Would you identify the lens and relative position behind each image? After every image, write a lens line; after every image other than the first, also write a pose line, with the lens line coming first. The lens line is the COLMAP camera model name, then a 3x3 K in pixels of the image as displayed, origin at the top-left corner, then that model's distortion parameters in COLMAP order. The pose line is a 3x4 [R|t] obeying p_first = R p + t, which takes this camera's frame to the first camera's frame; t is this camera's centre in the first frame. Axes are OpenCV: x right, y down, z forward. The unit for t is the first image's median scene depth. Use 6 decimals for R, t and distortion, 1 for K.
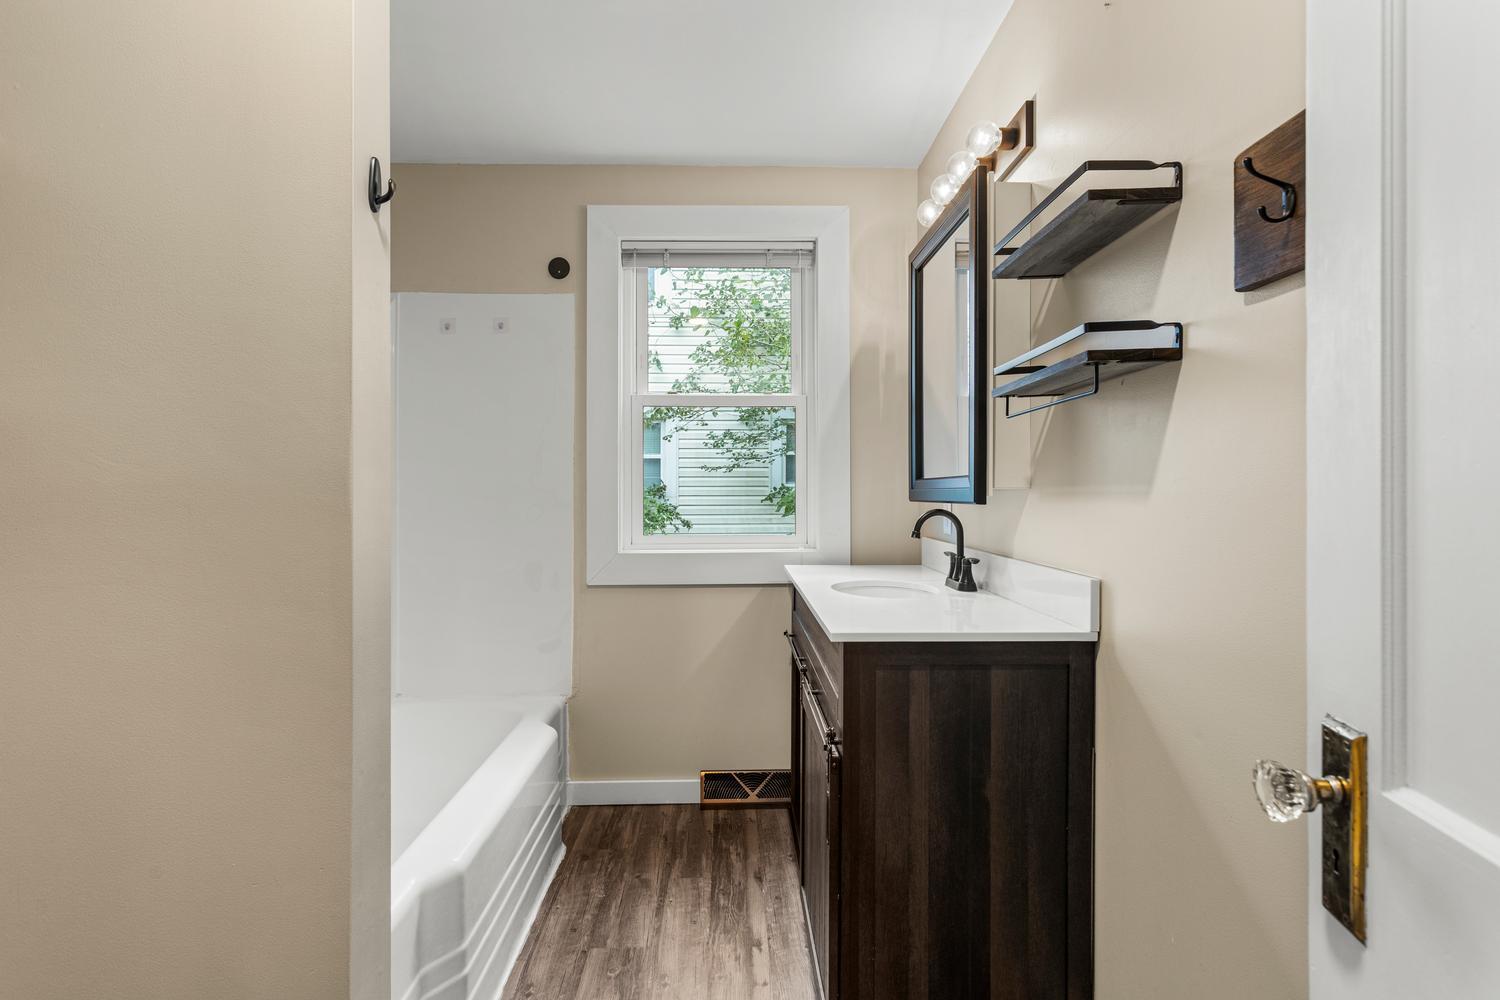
lens RADIAL K [[719.7, 0, 751.4], [0, 719.7, 497.3], [0, 0, 1]] dist [-0.000875, 0.002067]
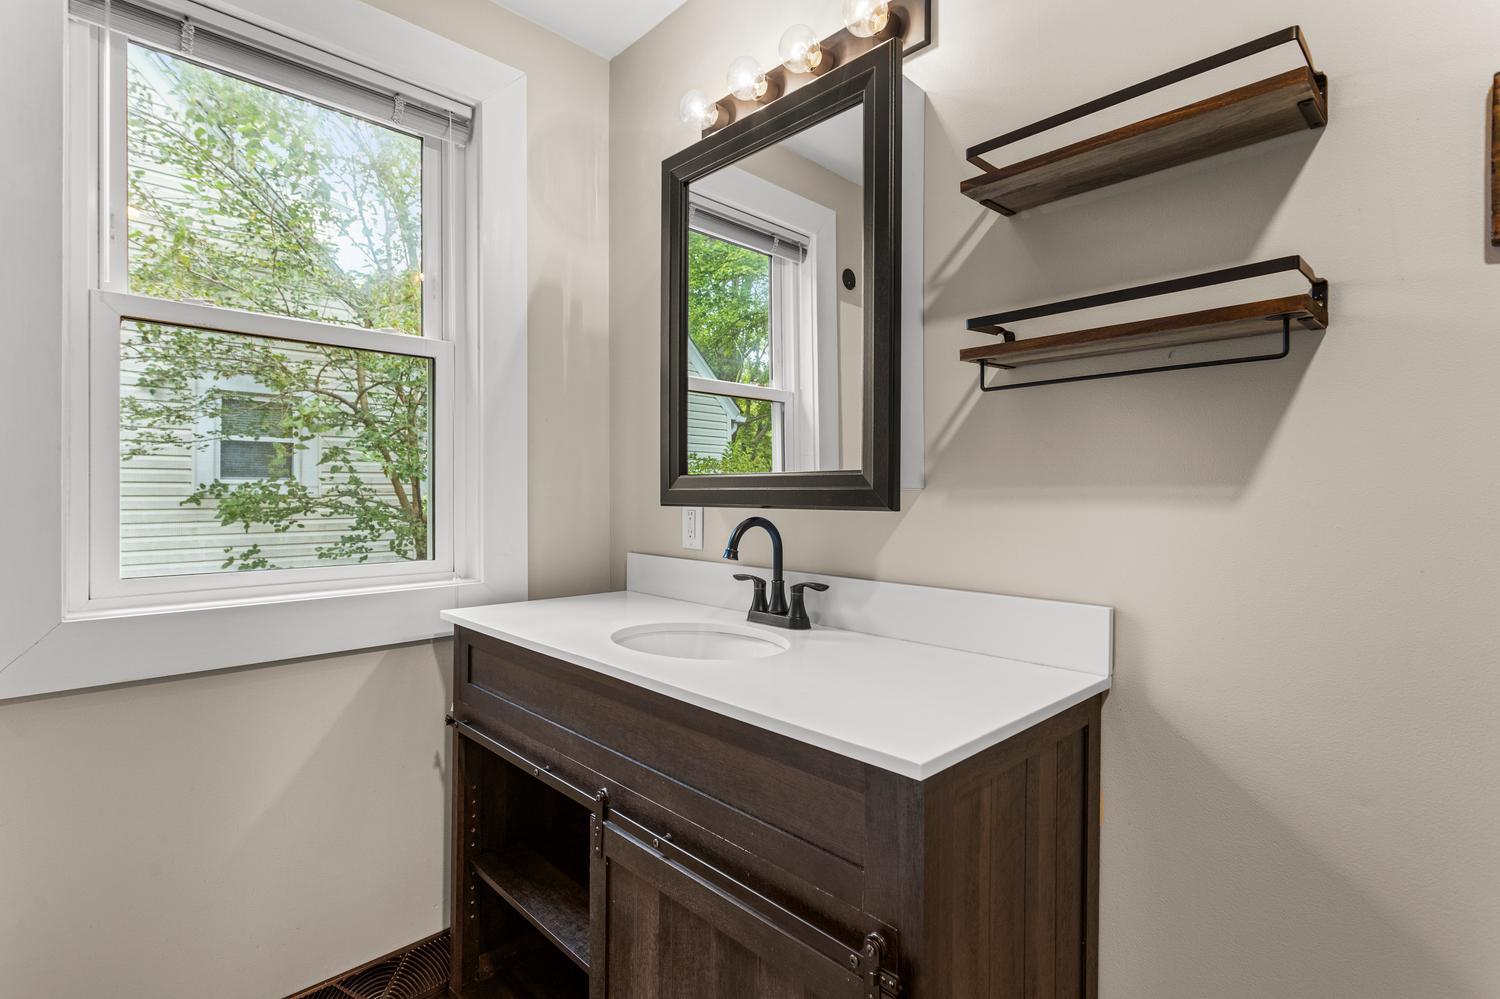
lens RADIAL K [[719.7, 0, 746.4], [0, 719.7, 493.5], [0, 0, 1]] dist [-0.000875, 0.002067]
pose [[0.739091, 0.002426, 0.673602, -0.169178], [0.000820, 0.999990, -0.004501, -0.003042], [-0.673605, 0.003879, 0.739081, 0.358002]]
